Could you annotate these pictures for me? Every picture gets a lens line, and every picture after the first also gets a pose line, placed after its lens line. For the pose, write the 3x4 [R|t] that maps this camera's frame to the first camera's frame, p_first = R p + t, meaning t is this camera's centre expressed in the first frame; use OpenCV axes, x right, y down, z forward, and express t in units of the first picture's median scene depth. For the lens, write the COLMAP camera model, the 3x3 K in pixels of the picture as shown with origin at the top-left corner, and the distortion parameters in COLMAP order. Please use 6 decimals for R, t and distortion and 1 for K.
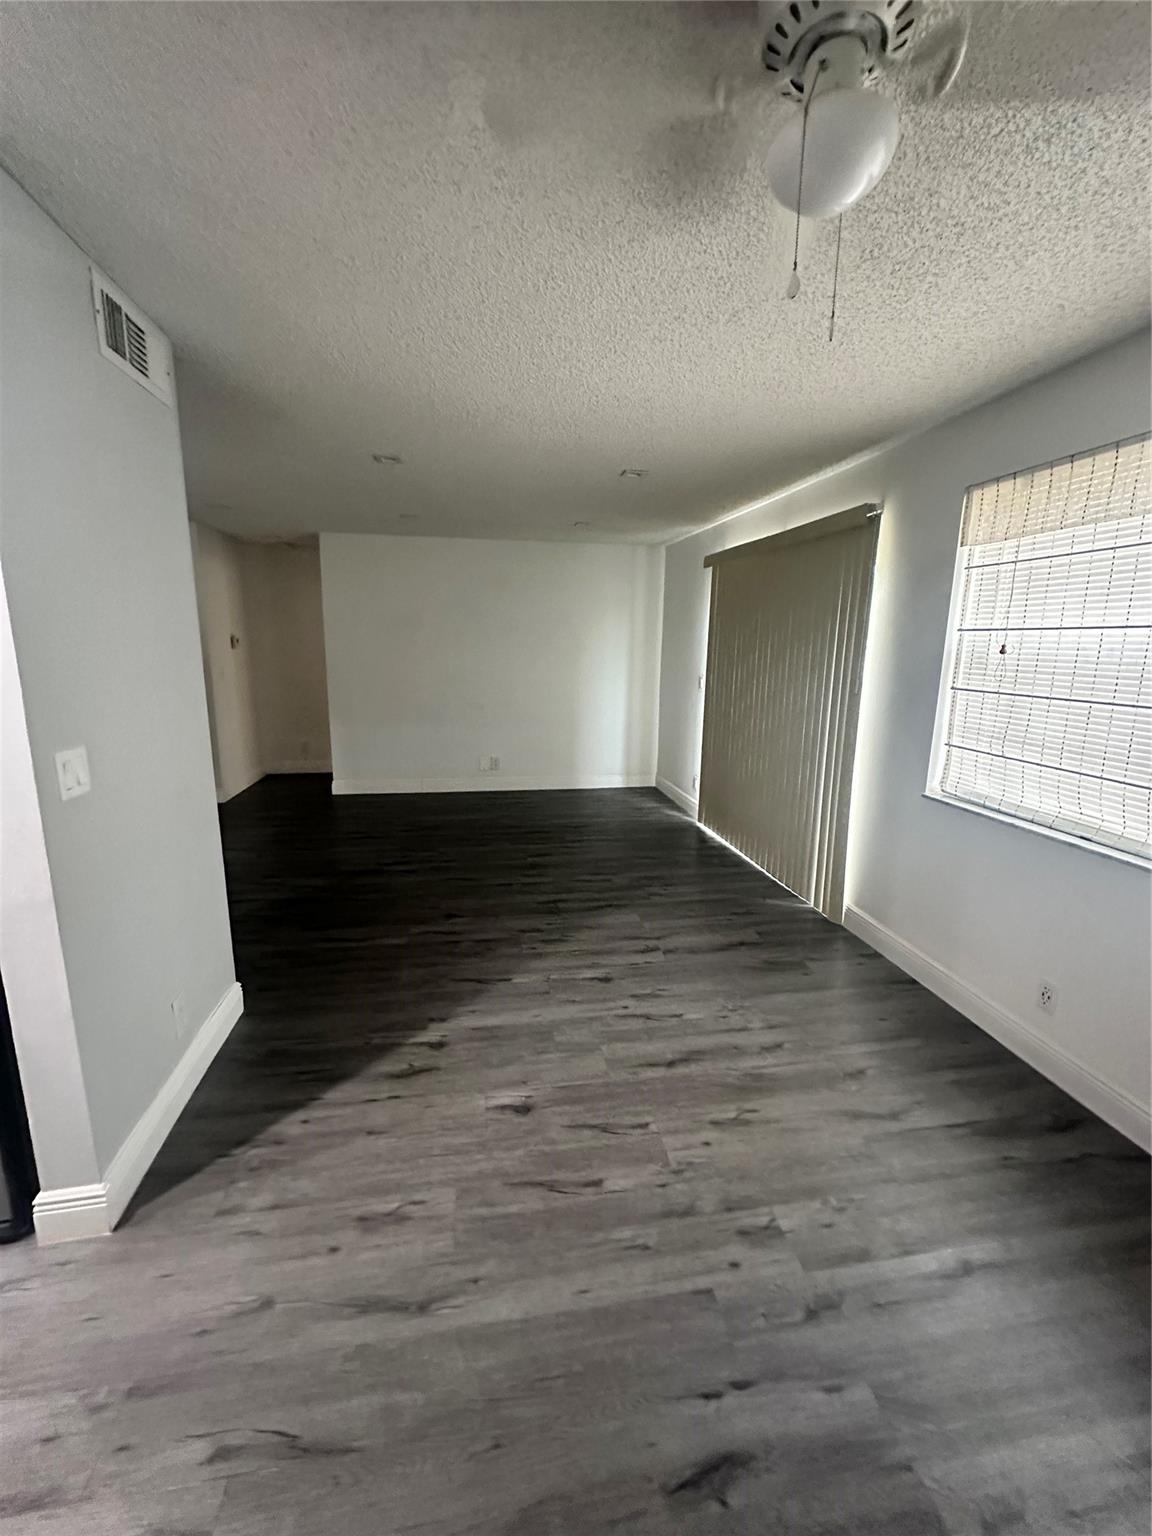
lens RADIAL K [[613.5, 0, 571.1], [0, 613.5, 765.3], [0, 0, 1]] dist [0.012461, 0.000078]
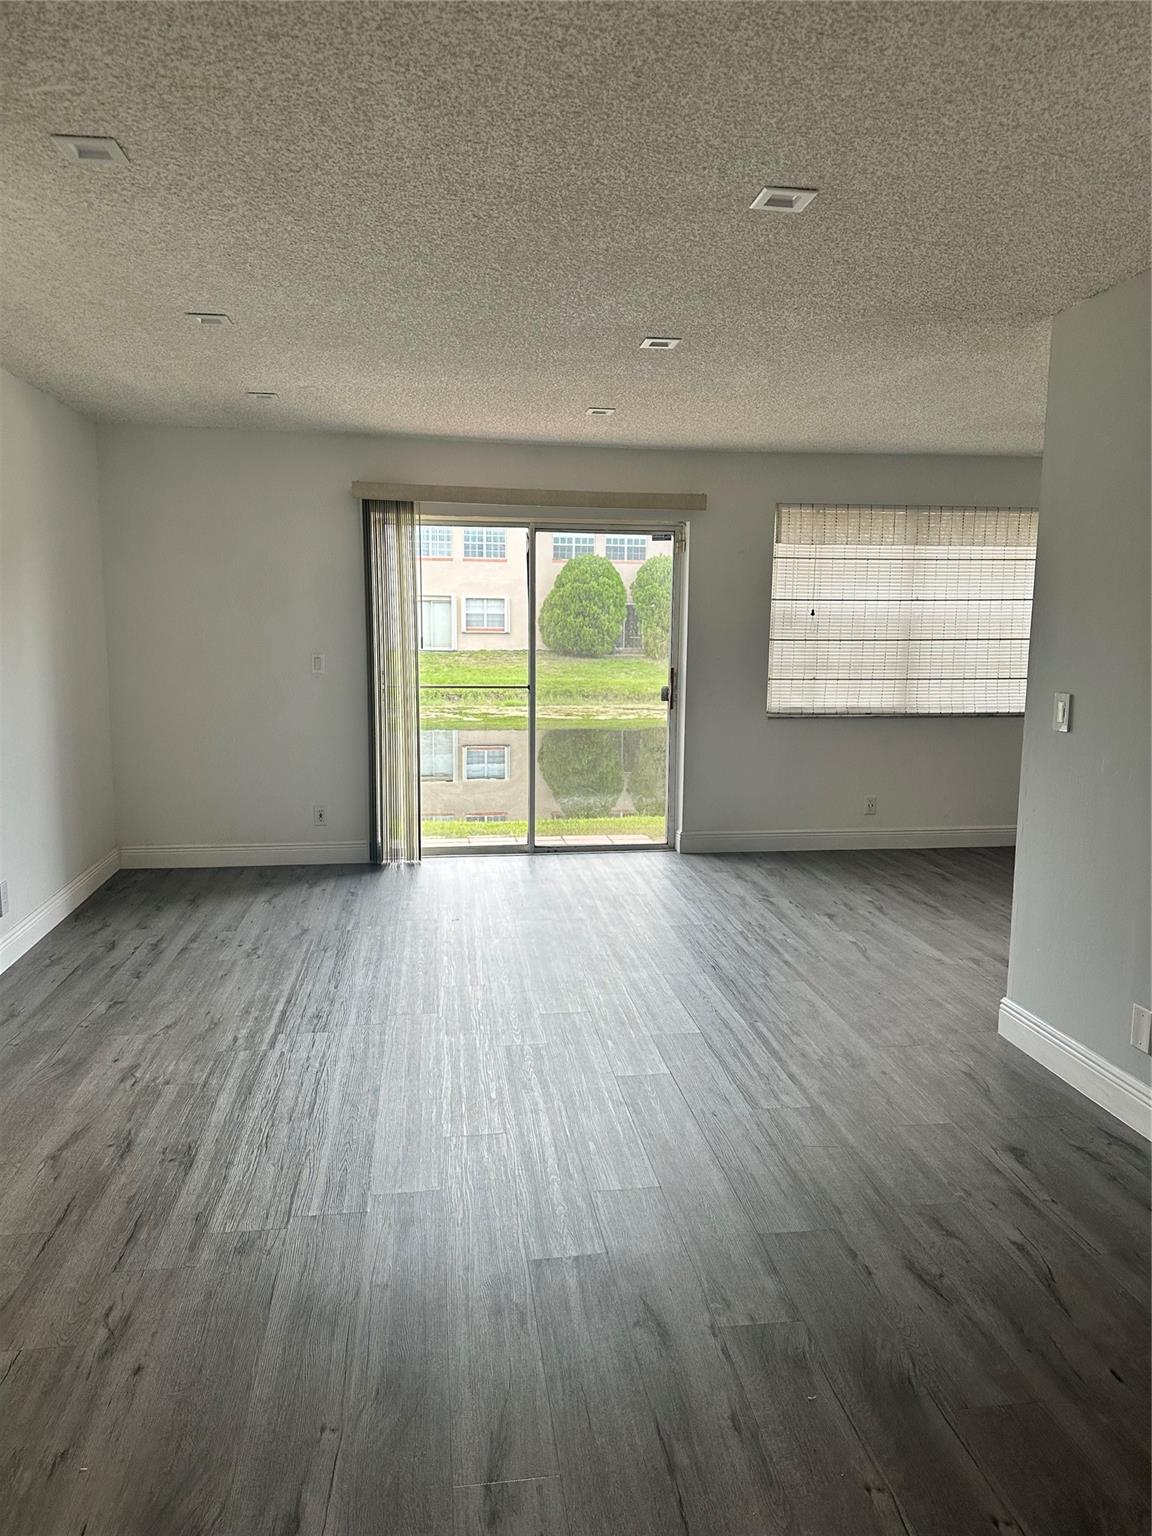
lens RADIAL K [[1090.1, 0, 576.0], [0, 1090.1, 768.0], [0, 0, 1]] dist [0.063201, -0.001728]
pose [[0.021275, -0.154664, 0.987738, -2.214741], [0.184052, 0.971682, 0.148186, -0.335561], [-0.982686, 0.178642, 0.049139, 1.567066]]
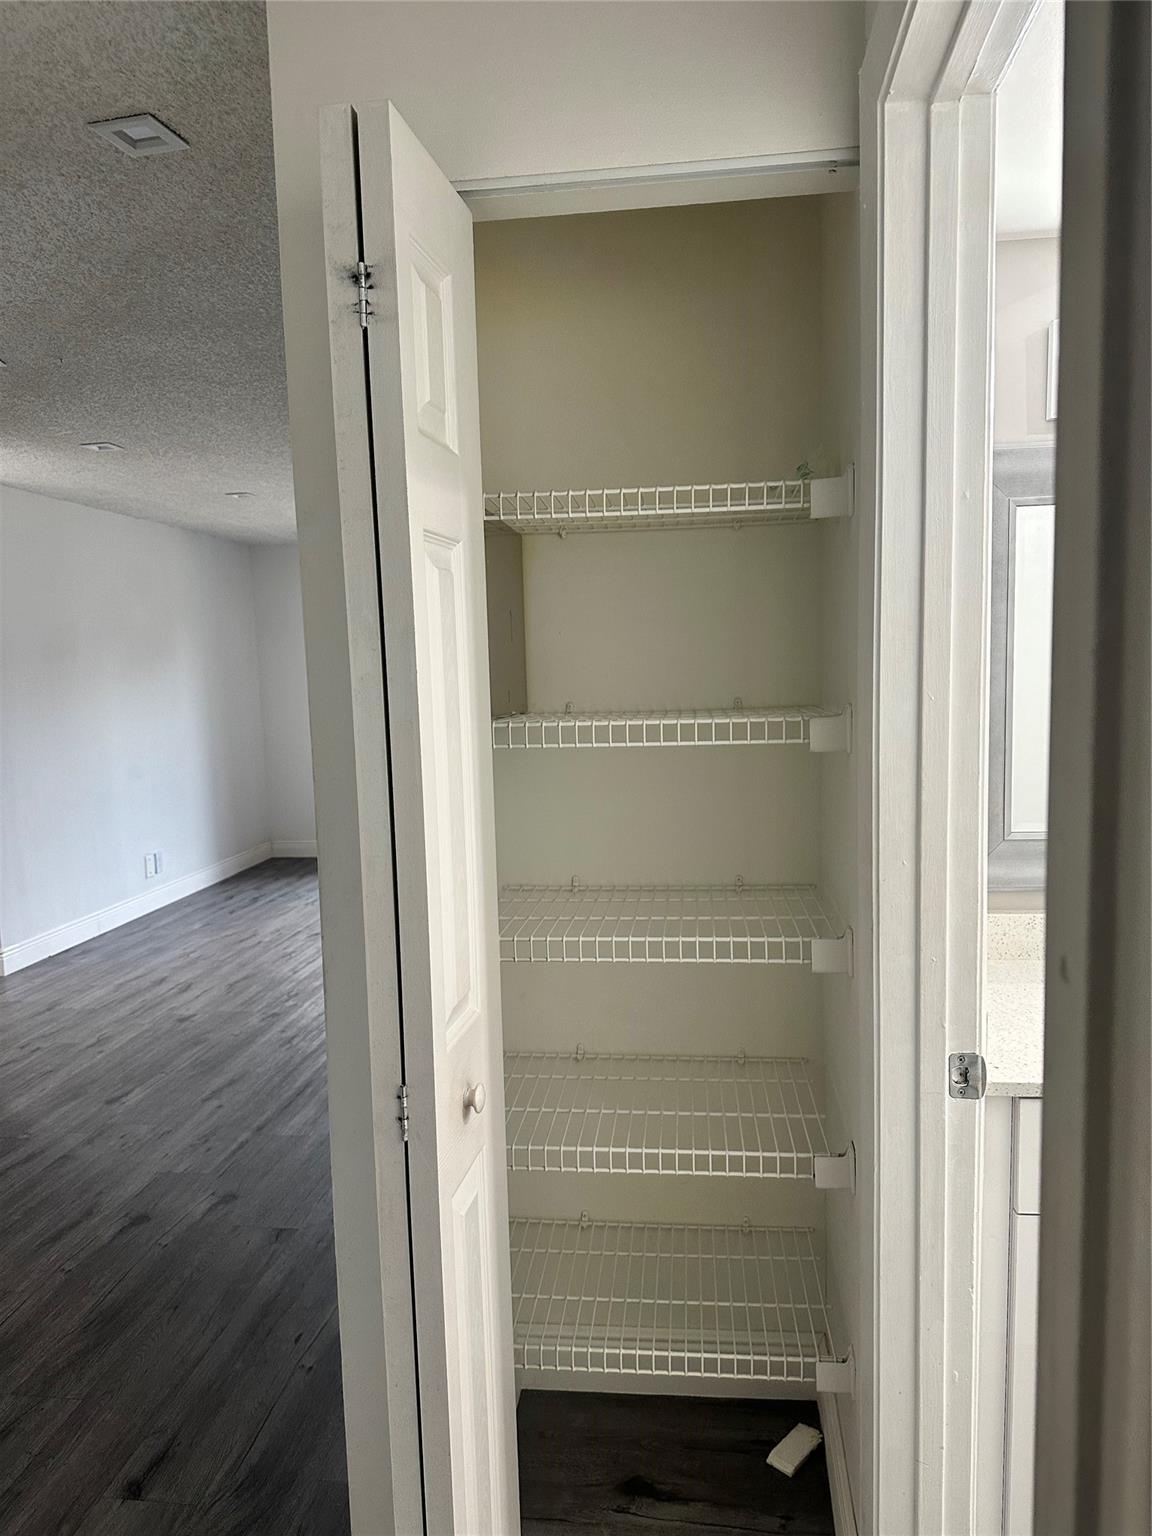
lens RADIAL K [[1086.2, 0, 574.5], [0, 1086.2, 793.7], [0, 0, 1]] dist [0.165591, -0.002180]
pose [[0.288185, -0.138052, 0.947571, -2.909924], [0.218085, 0.973010, 0.075432, -0.174601], [-0.932410, 0.184913, 0.310514, 0.624458]]
